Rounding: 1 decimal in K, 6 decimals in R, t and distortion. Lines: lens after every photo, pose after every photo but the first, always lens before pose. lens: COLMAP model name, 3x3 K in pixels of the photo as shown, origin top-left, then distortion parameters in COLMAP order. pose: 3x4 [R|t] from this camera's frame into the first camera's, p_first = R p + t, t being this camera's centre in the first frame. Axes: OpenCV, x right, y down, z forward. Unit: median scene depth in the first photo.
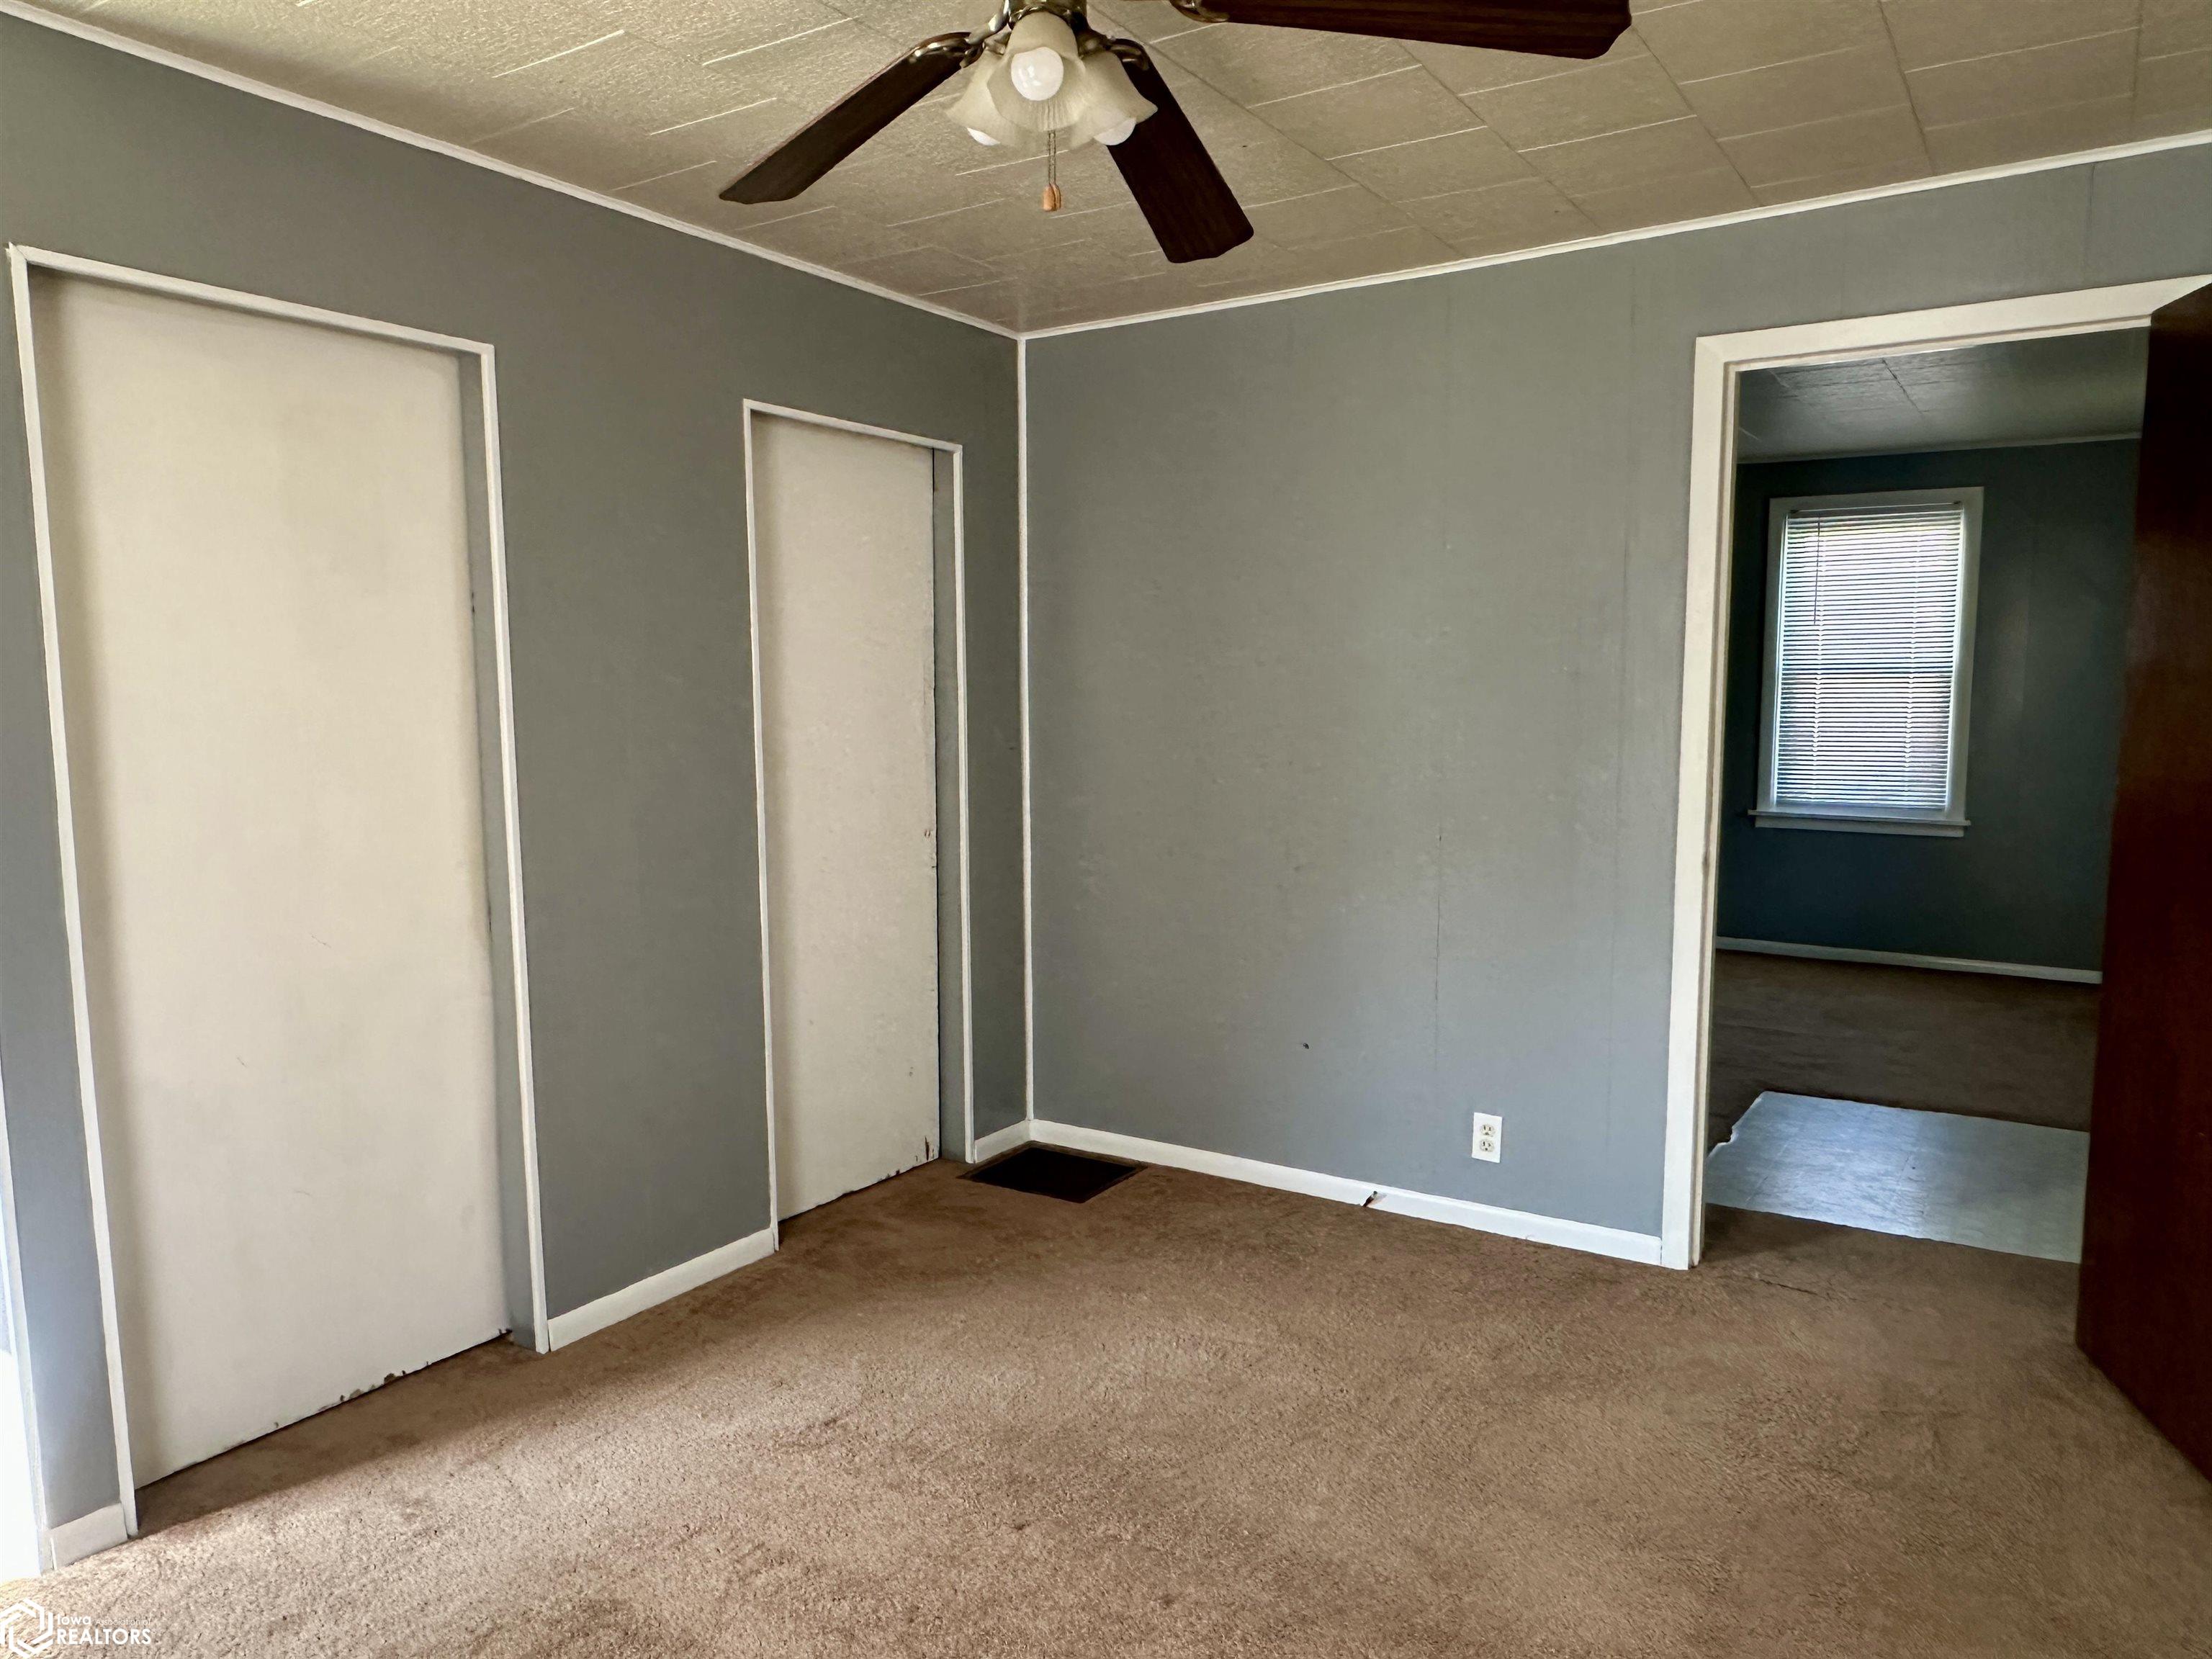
lens RADIAL K [[1475.1, 0, 1071.1], [0, 1475.1, 843.9], [0, 0, 1]] dist [0.002844, 0.003656]
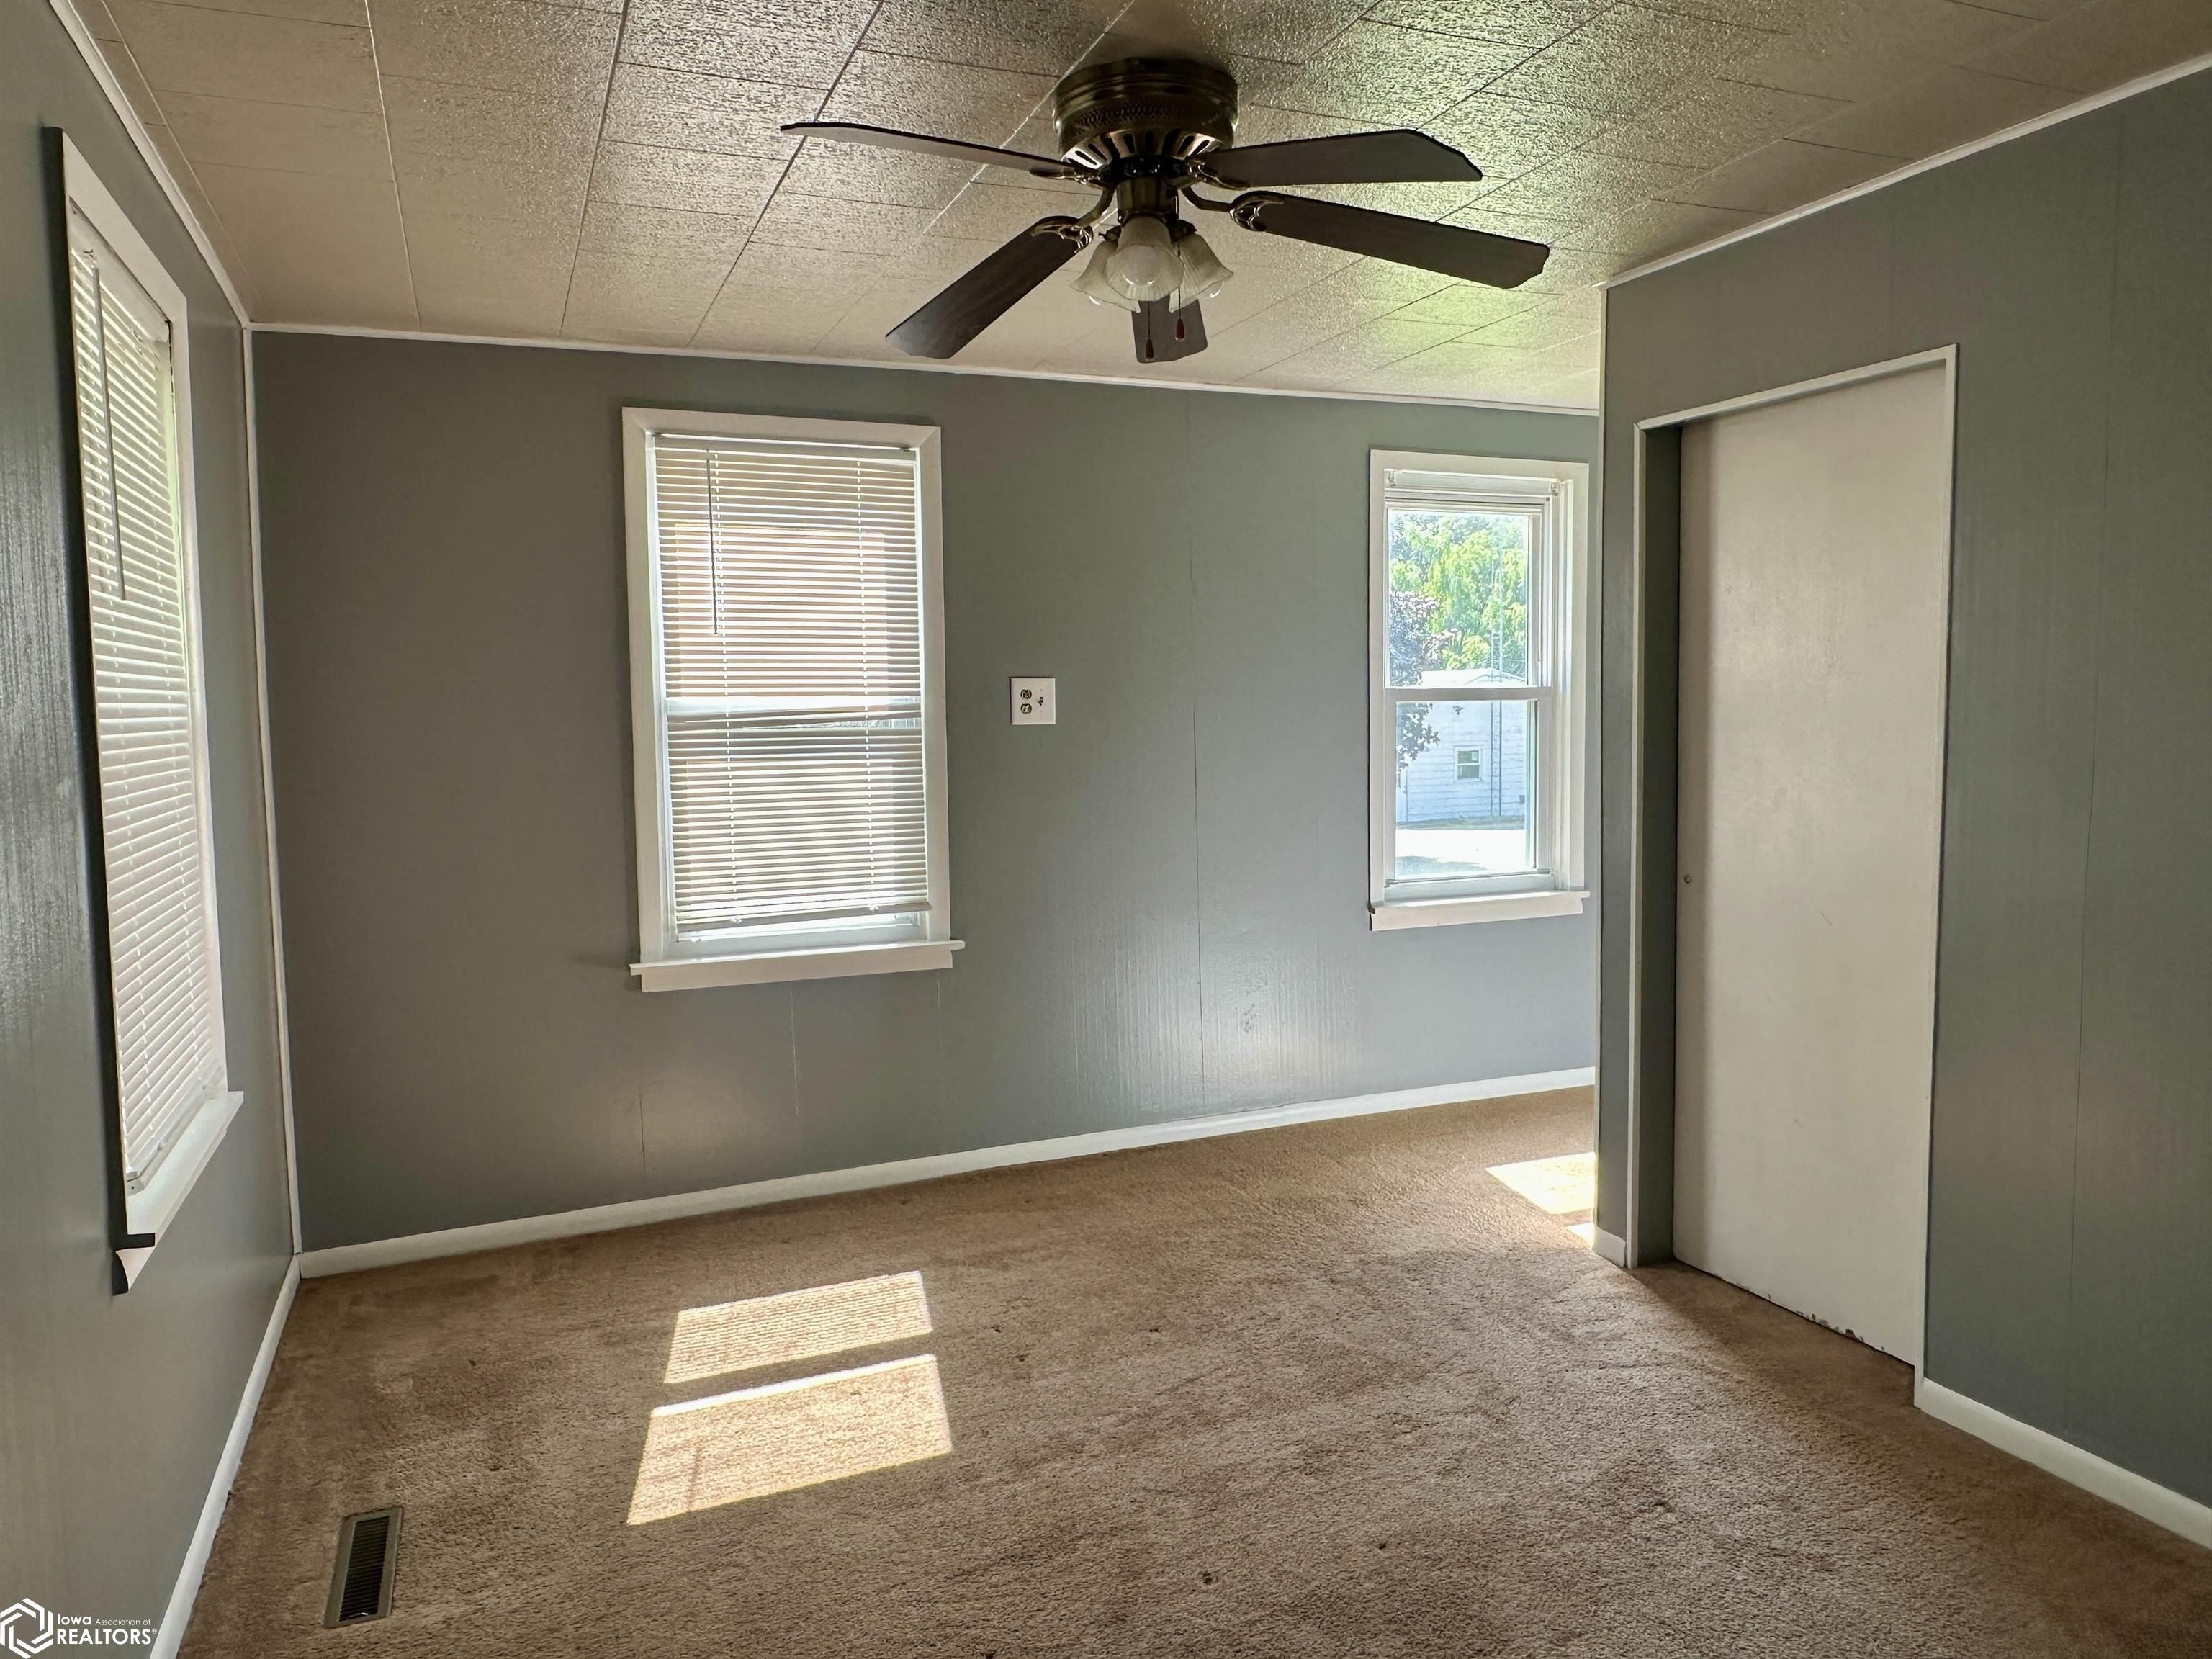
lens RADIAL K [[1475.1, 0, 1071.1], [0, 1475.1, 843.9], [0, 0, 1]] dist [0.002844, 0.003656]
pose [[-0.563847, 0.110725, -0.818423, 0.714752], [-0.047797, 0.984936, 0.166183, -0.149400], [0.824495, 0.132820, -0.550061, 1.065543]]
